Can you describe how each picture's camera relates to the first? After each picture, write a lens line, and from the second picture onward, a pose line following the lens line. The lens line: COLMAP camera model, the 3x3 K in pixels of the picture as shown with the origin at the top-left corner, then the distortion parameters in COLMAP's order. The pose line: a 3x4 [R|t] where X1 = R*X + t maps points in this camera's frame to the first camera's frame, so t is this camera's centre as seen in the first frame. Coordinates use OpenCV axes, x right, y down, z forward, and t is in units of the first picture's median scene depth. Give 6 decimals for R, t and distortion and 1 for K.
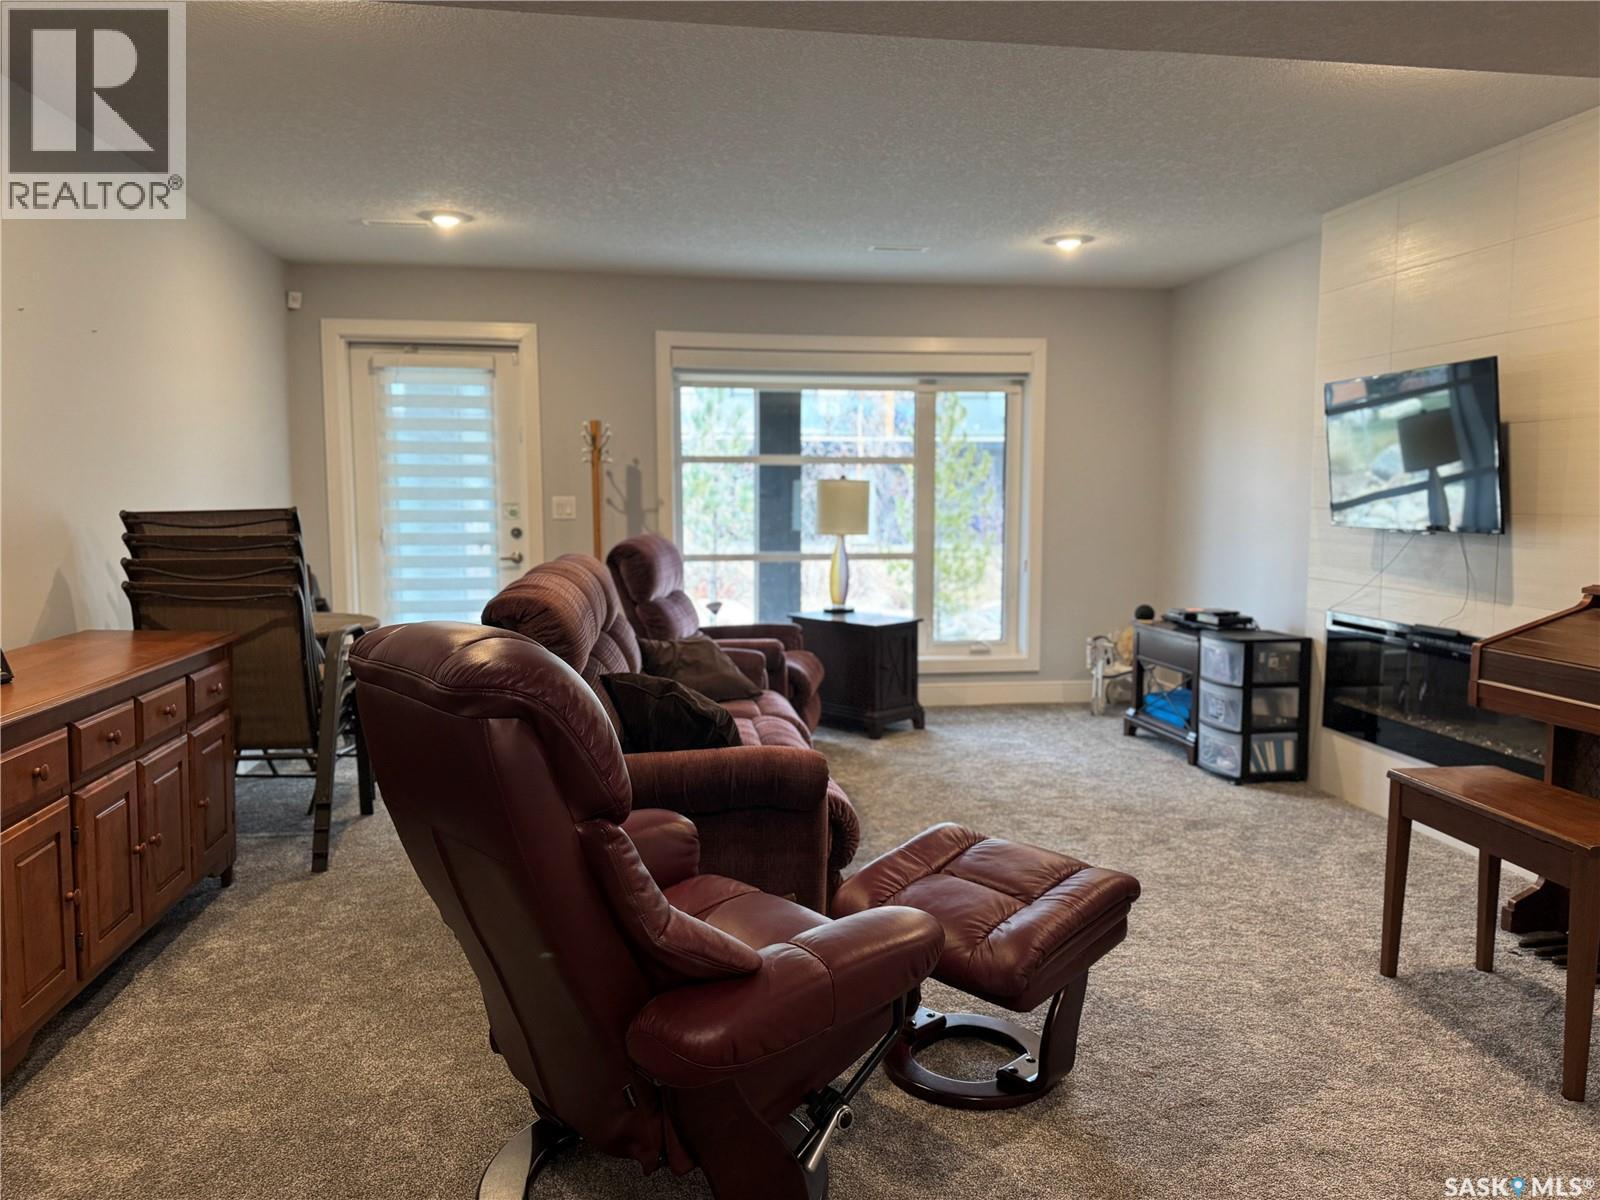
lens RADIAL K [[1135.2, 0, 811.0], [0, 1135.2, 583.5], [0, 0, 1]] dist [0.041784, -0.069321]
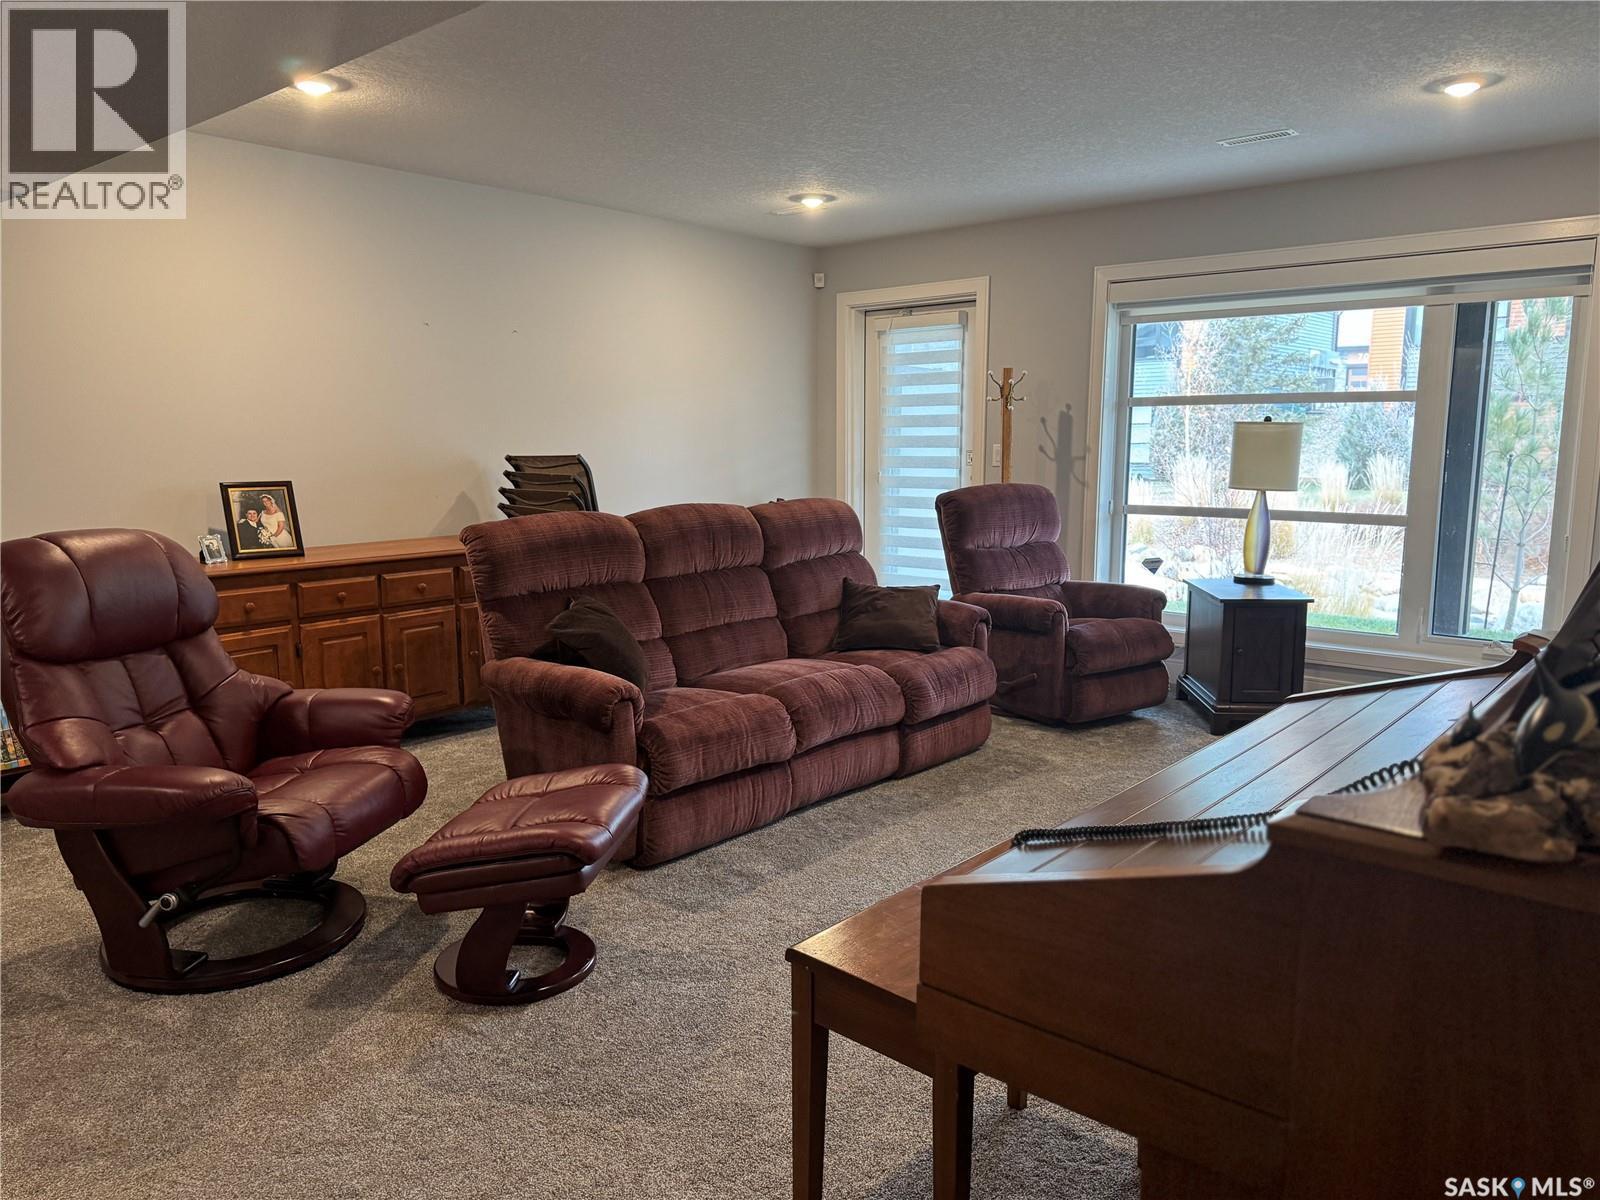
lens RADIAL K [[1135.2, 0, 814.2], [0, 1135.2, 574.2], [0, 0, 1]] dist [0.041784, -0.069321]
pose [[0.635622, 0.090653, -0.766659, 0.466956], [-0.056497, 0.995881, 0.070917, -0.021894], [0.769930, -0.001763, 0.638126, 0.211153]]
